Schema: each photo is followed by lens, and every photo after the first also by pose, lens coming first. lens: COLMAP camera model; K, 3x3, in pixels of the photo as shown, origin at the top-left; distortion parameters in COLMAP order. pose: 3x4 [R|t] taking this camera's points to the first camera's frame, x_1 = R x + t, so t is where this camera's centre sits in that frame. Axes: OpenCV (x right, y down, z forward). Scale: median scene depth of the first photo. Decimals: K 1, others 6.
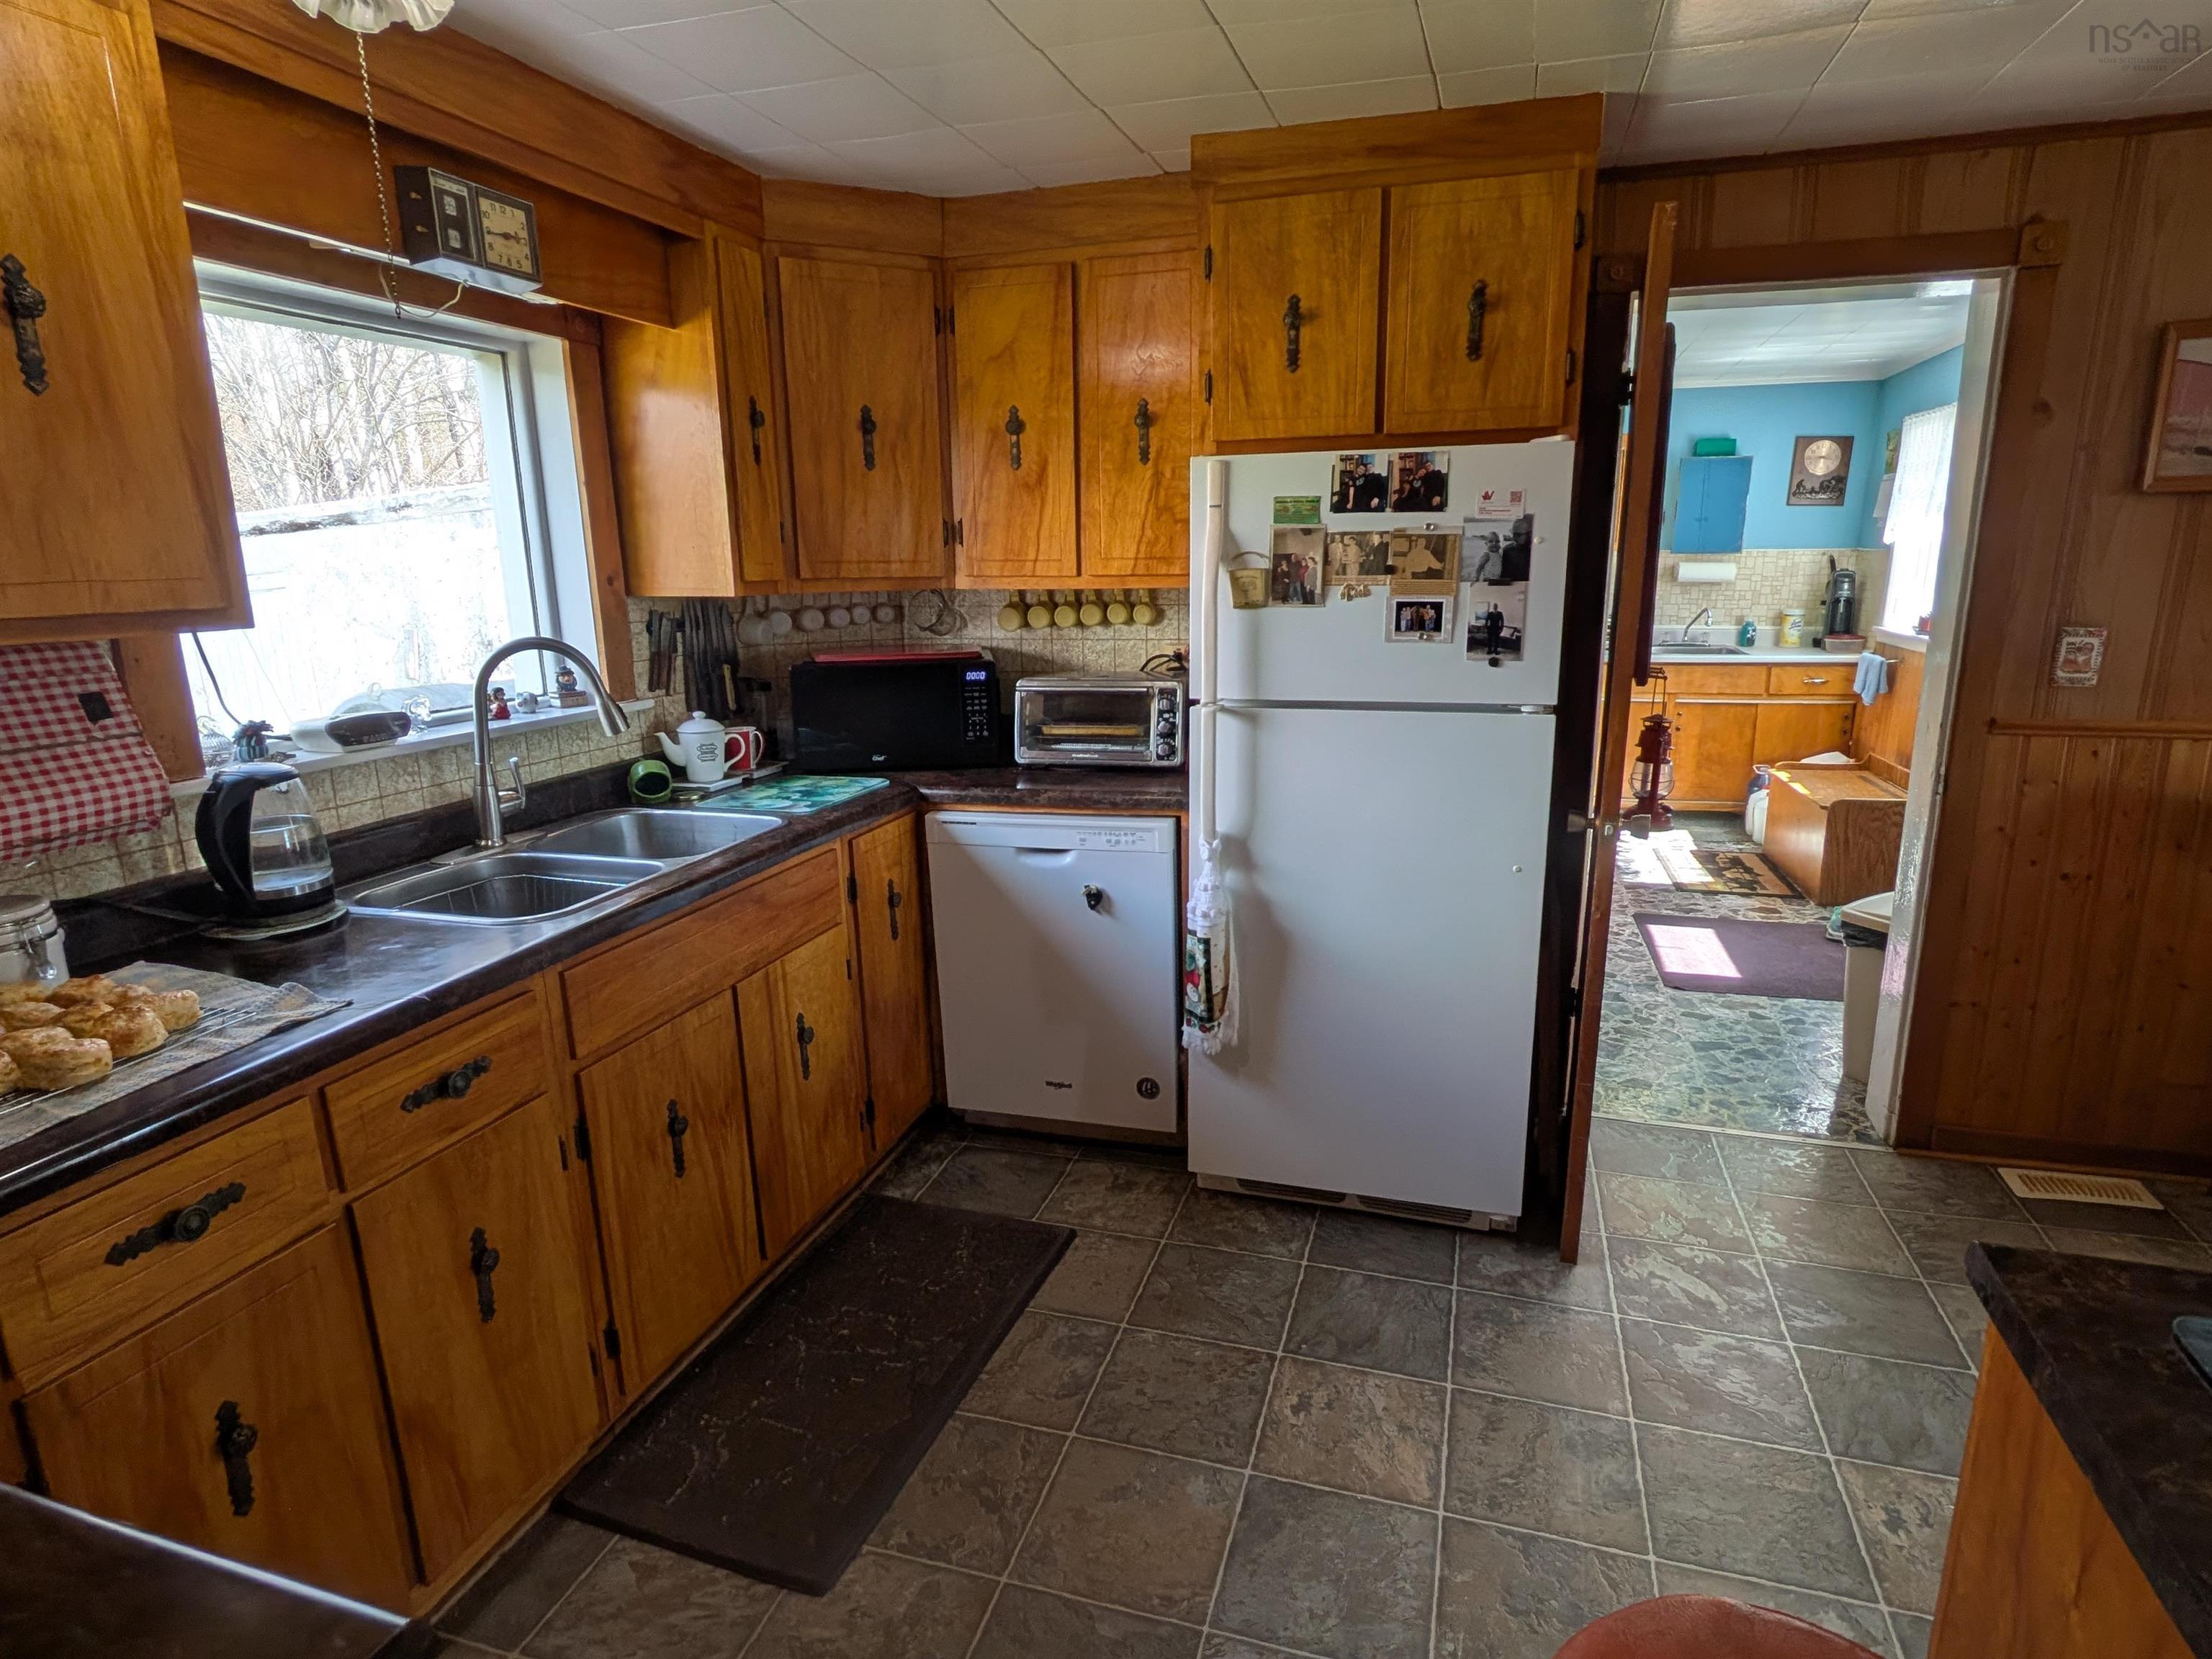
lens RADIAL K [[1227.0, 0, 1106.0], [0, 1227.0, 829.5], [0, 0, 1]] dist [-0.005982, -0.000785]
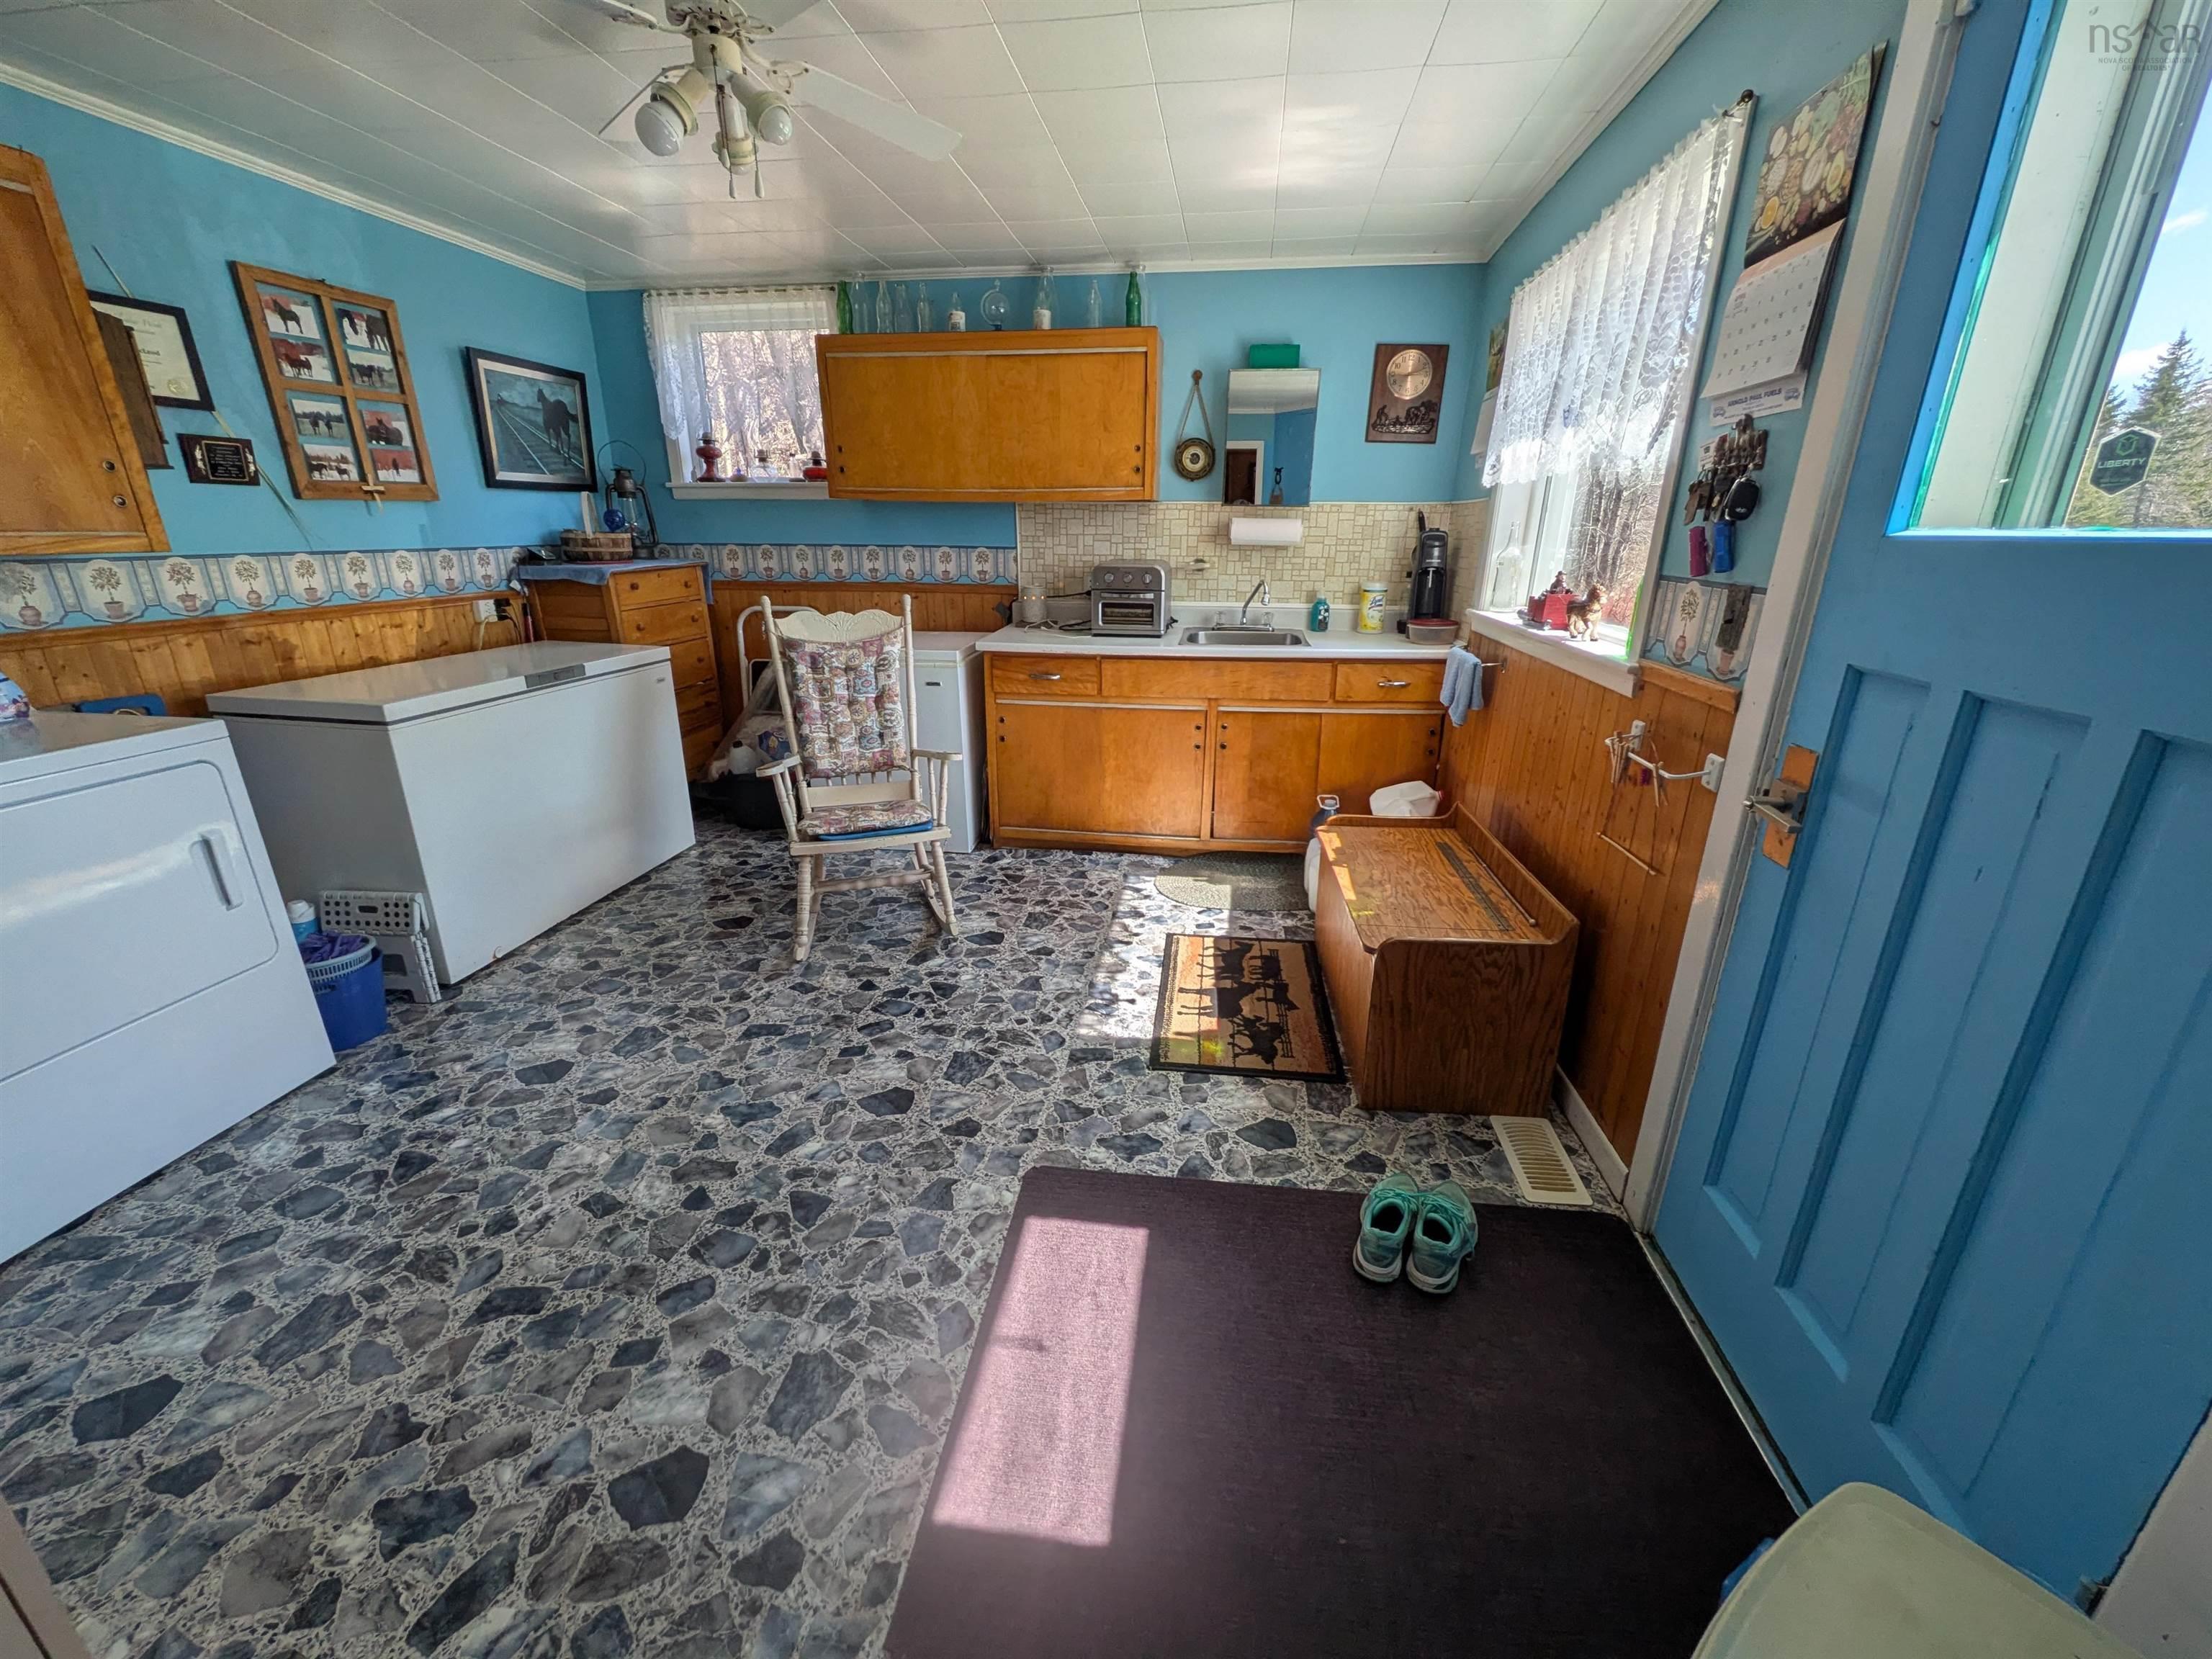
lens RADIAL K [[891.9, 0, 1106.0], [0, 891.9, 829.5], [0, 0, 1]] dist [-0.016448, -0.000017]
pose [[0.986201, -0.037088, 0.161342, 0.325493], [0.021104, 0.994796, 0.099681, -0.092320], [-0.164199, -0.094900, 0.981852, 0.505078]]
